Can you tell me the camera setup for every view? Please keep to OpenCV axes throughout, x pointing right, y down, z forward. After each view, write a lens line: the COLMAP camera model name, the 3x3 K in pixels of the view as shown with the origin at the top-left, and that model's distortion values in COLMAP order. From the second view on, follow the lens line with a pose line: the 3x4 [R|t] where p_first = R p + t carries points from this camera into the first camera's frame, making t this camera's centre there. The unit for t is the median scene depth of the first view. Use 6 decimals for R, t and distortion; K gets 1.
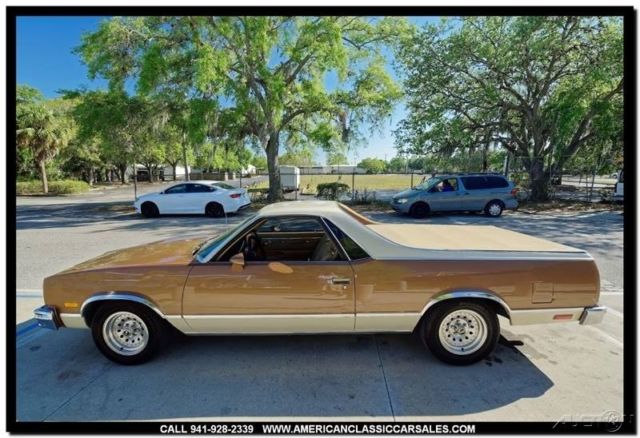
lens RADIAL K [[291.3, 0, 320.0], [0, 291.3, 219.0], [0, 0, 1]] dist [0.003520, 0.000402]
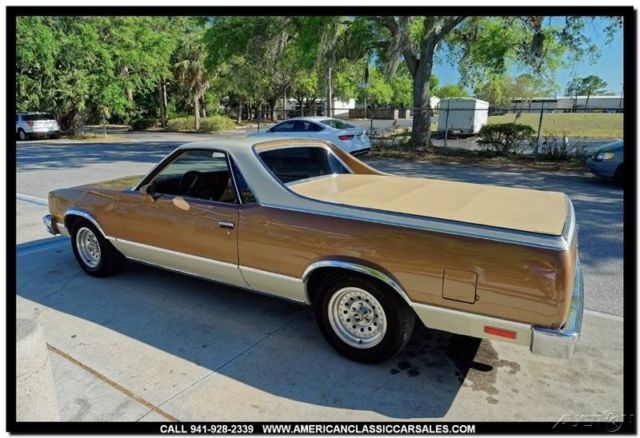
lens RADIAL K [[407.2, 0, 320.0], [0, 407.2, 219.0], [0, 0, 1]] dist [-0.002143, -0.001329]
pose [[0.869586, 0.130709, -0.476167, 0.335381], [-0.079682, 0.988835, 0.125920, 0.006724], [0.487310, -0.071557, 0.870293, 0.028709]]
